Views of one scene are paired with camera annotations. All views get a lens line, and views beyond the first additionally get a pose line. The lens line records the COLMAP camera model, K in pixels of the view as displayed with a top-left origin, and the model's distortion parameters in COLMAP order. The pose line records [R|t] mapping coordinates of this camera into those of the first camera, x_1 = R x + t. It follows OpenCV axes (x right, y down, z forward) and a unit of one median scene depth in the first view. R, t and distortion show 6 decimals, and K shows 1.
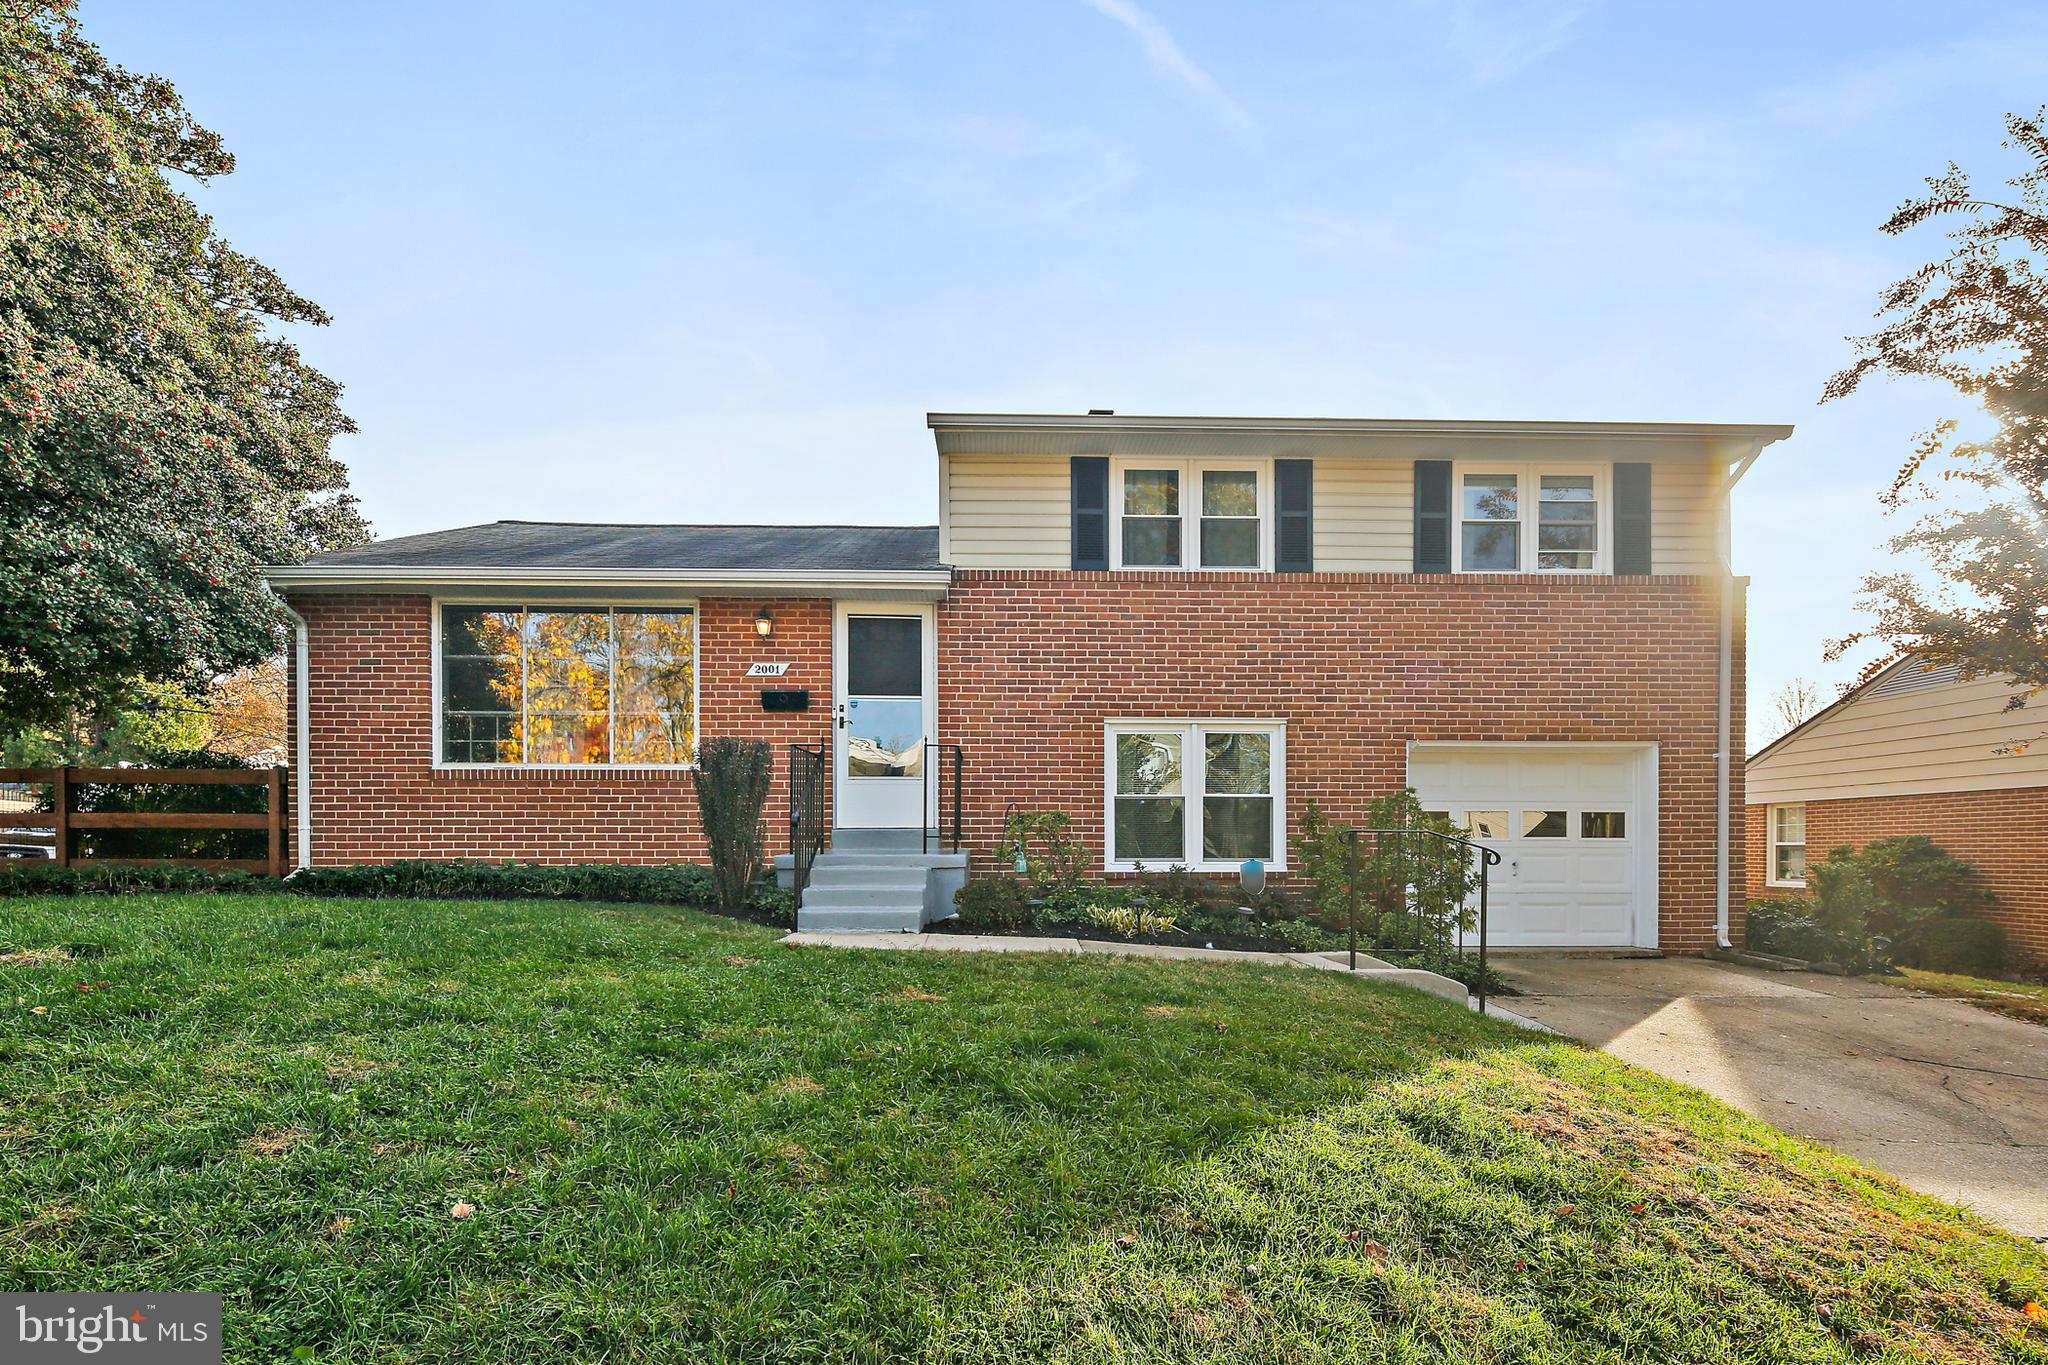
lens RADIAL K [[997.5, 0, 969.7], [0, 997.5, 720.6], [0, 0, 1]] dist [-0.002369, -0.001661]
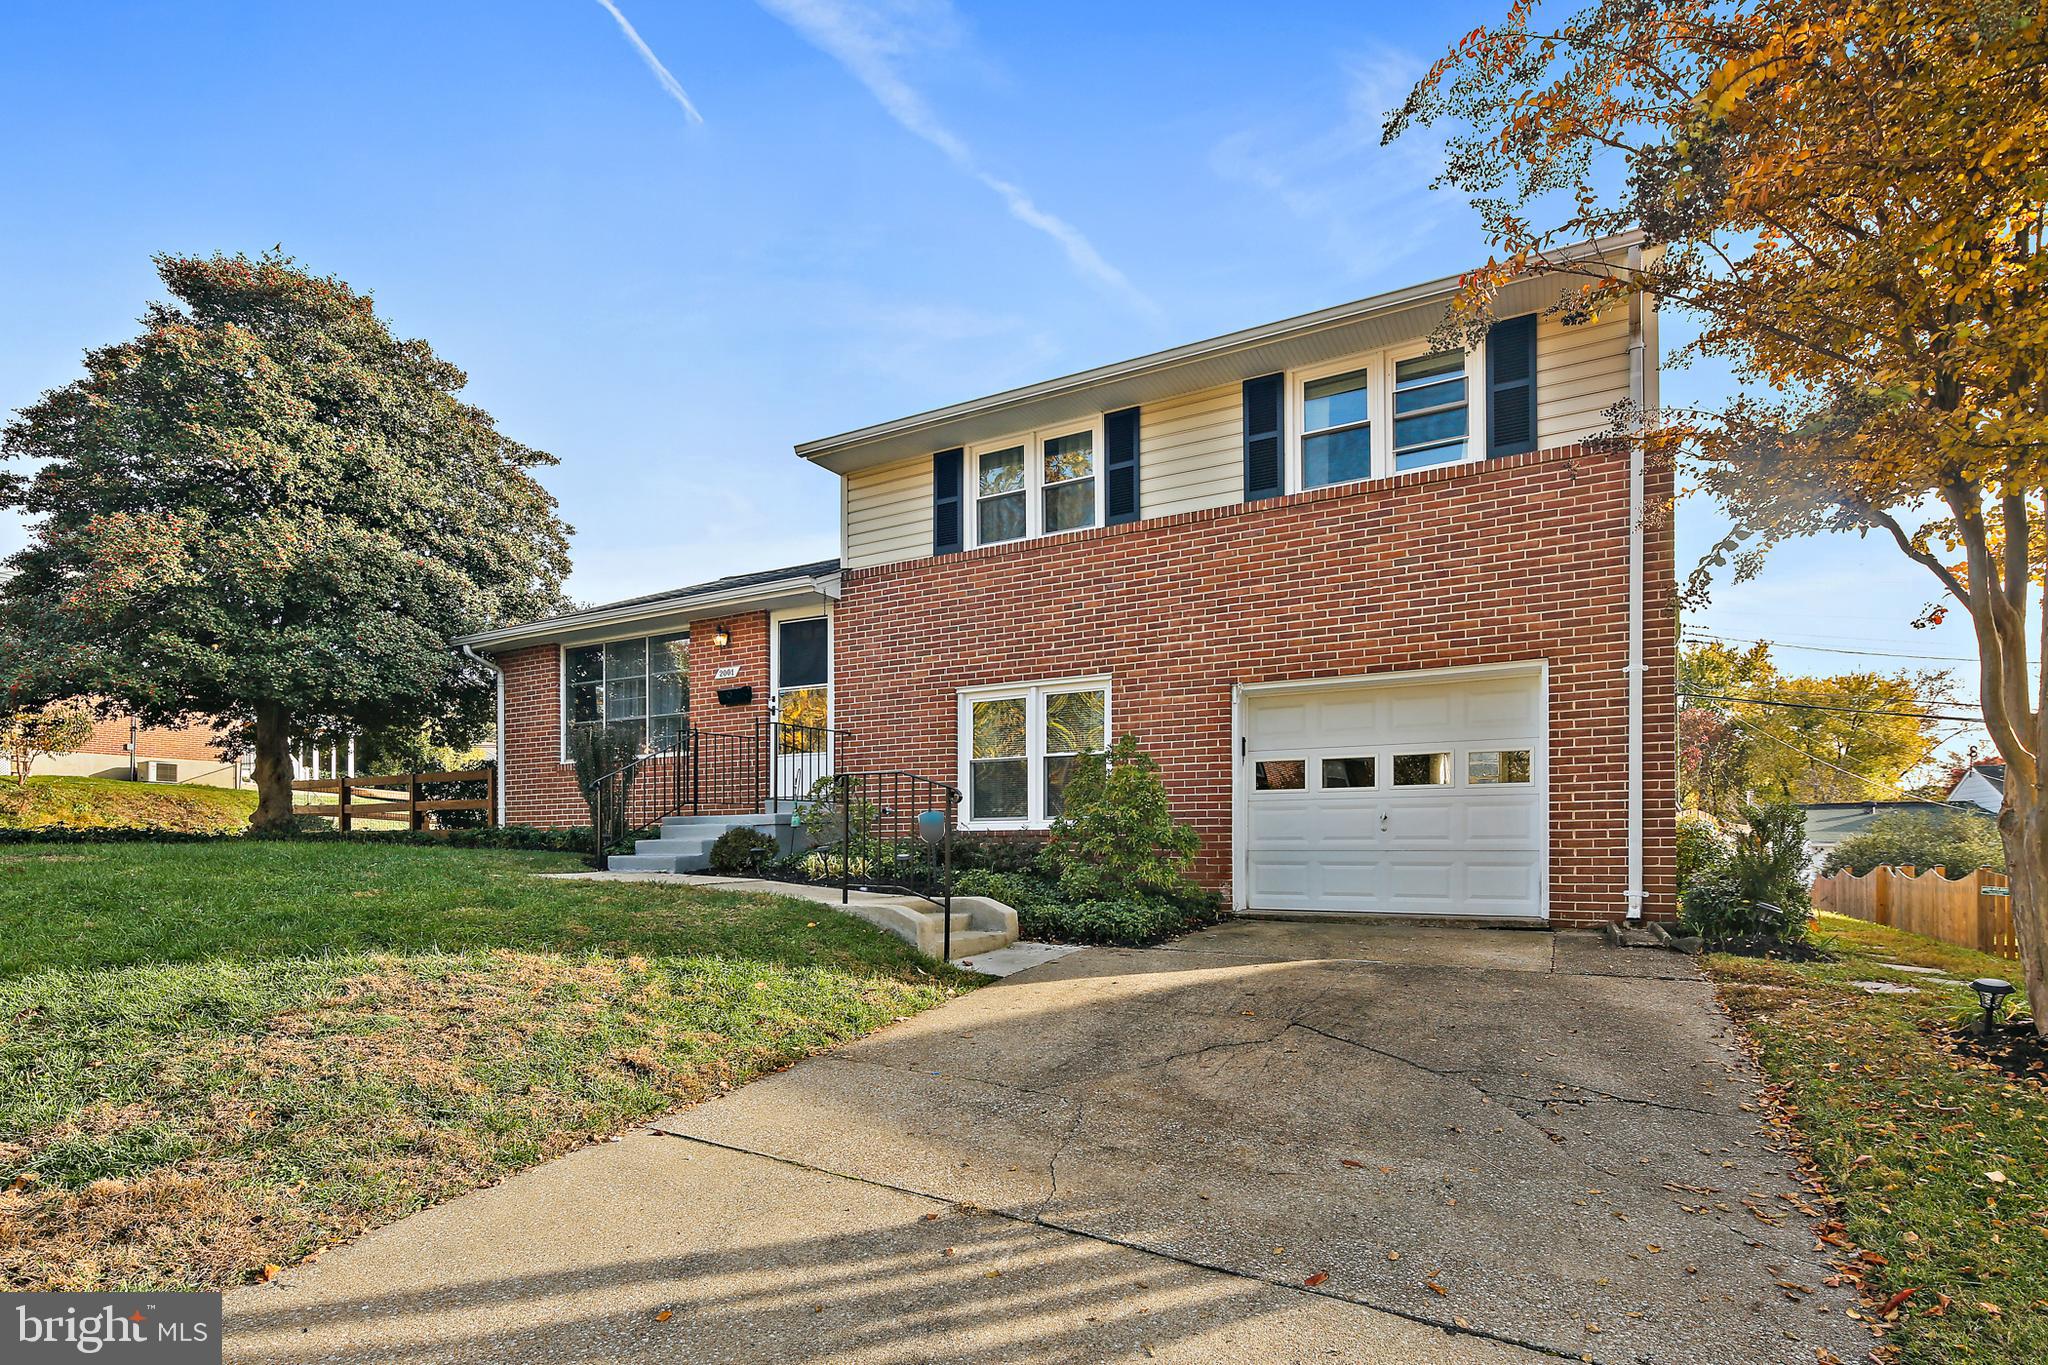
lens RADIAL K [[997.5, 0, 1038.8], [0, 997.5, 666.9], [0, 0, 1]] dist [-0.002369, -0.001661]
pose [[0.857902, -0.094510, -0.505047, 0.757015], [0.085050, 0.995499, -0.041817, 0.026859], [0.506726, -0.007080, 0.862078, 0.108229]]
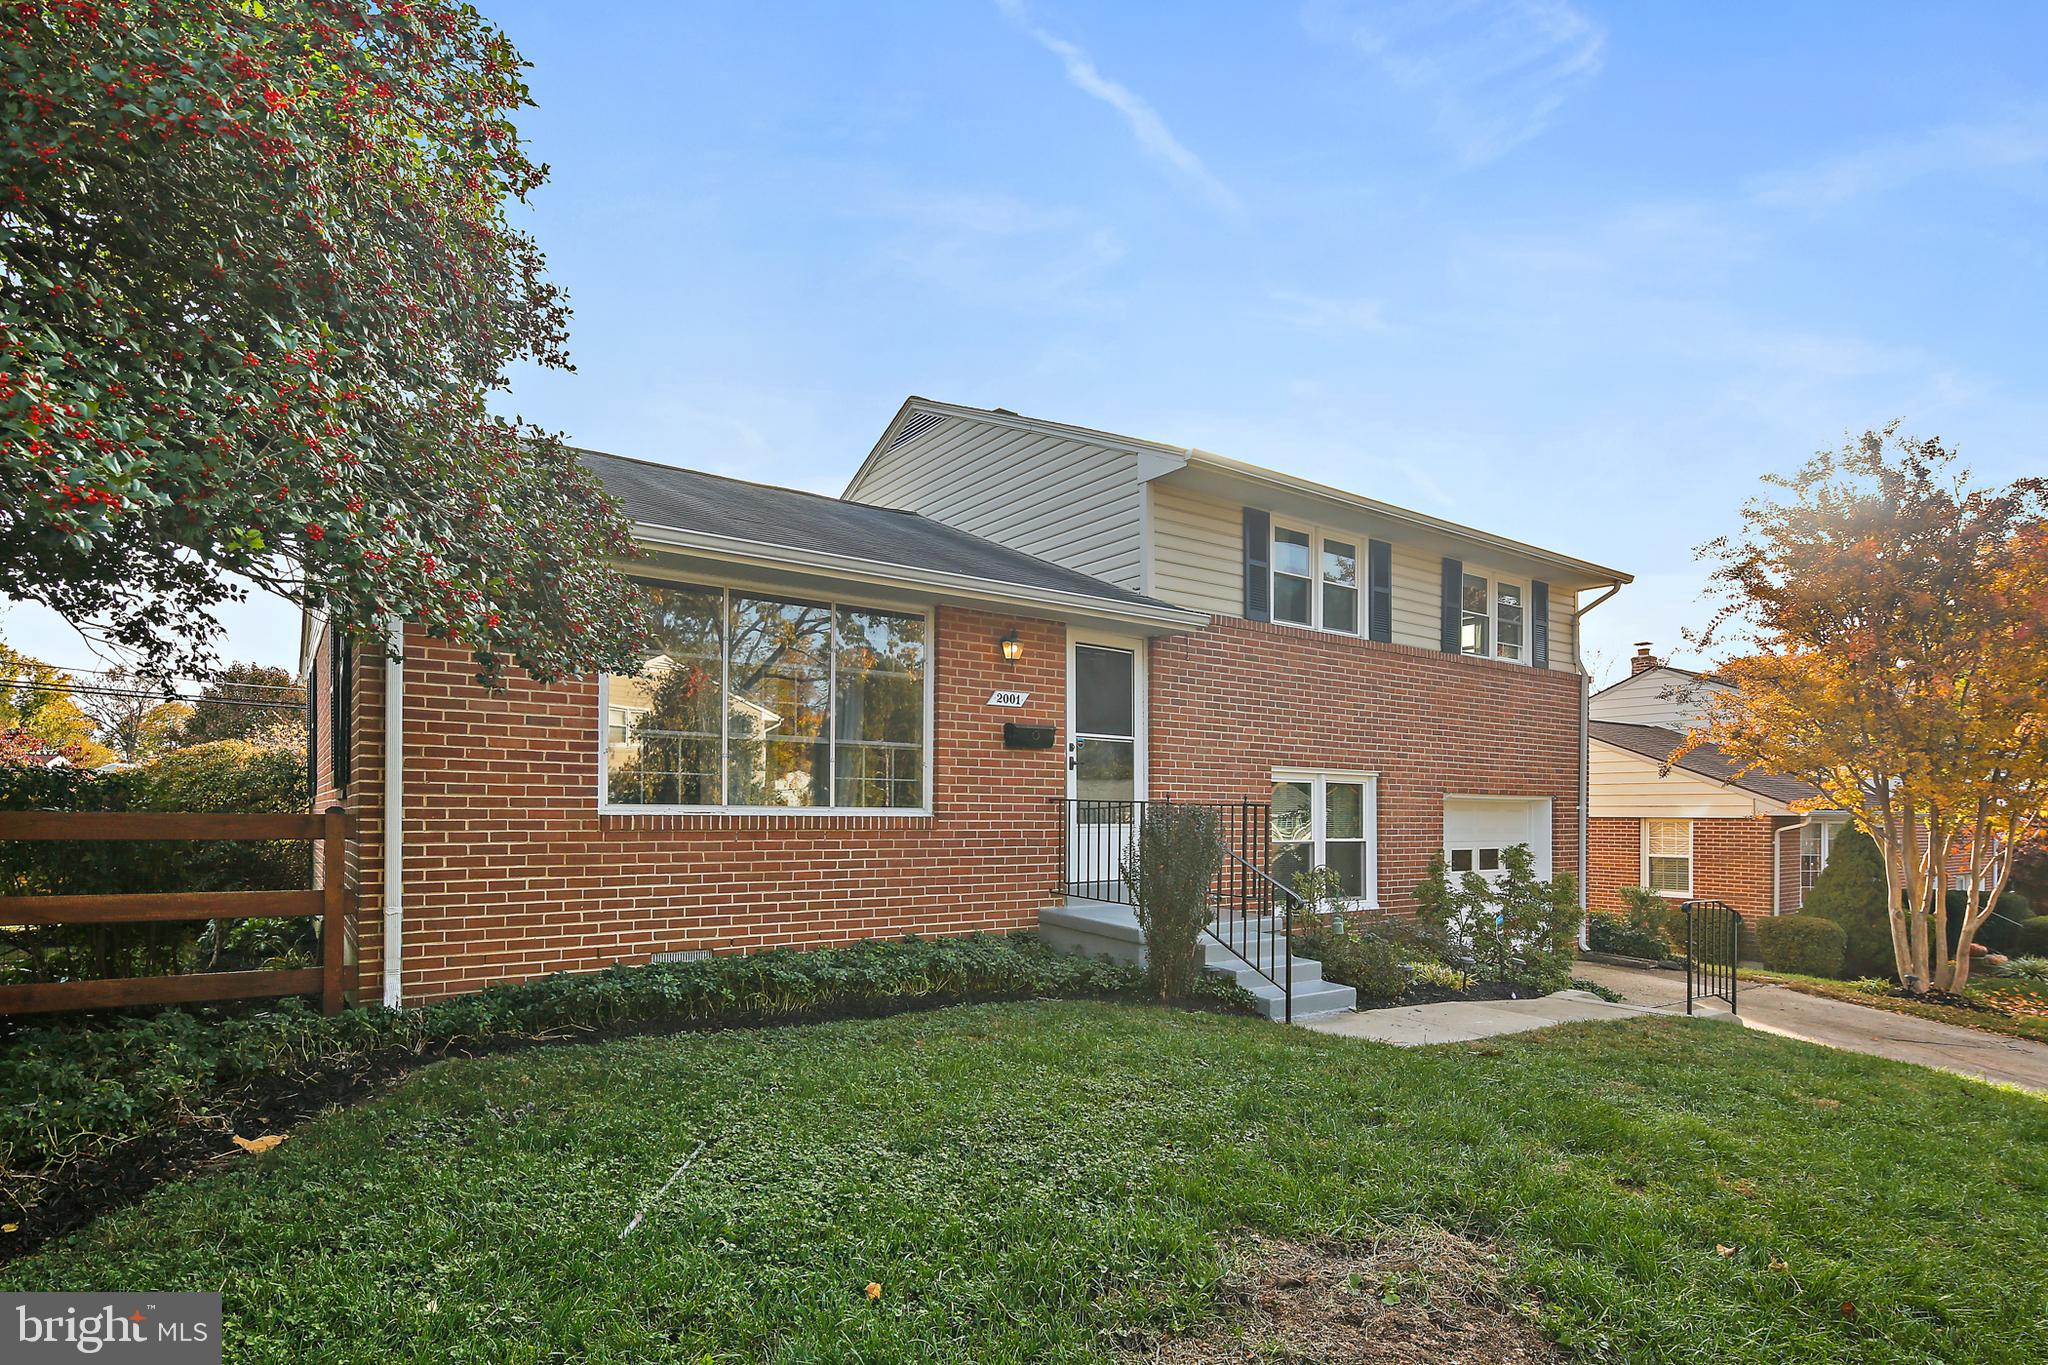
lens RADIAL K [[997.5, 0, 1019.7], [0, 997.5, 690.3], [0, 0, 1]] dist [-0.002369, -0.001661]
pose [[0.844204, 0.073116, 0.531012, -0.634331], [-0.072315, 0.997132, -0.022331, -0.039155], [-0.531122, -0.019548, 0.847070, 0.261261]]
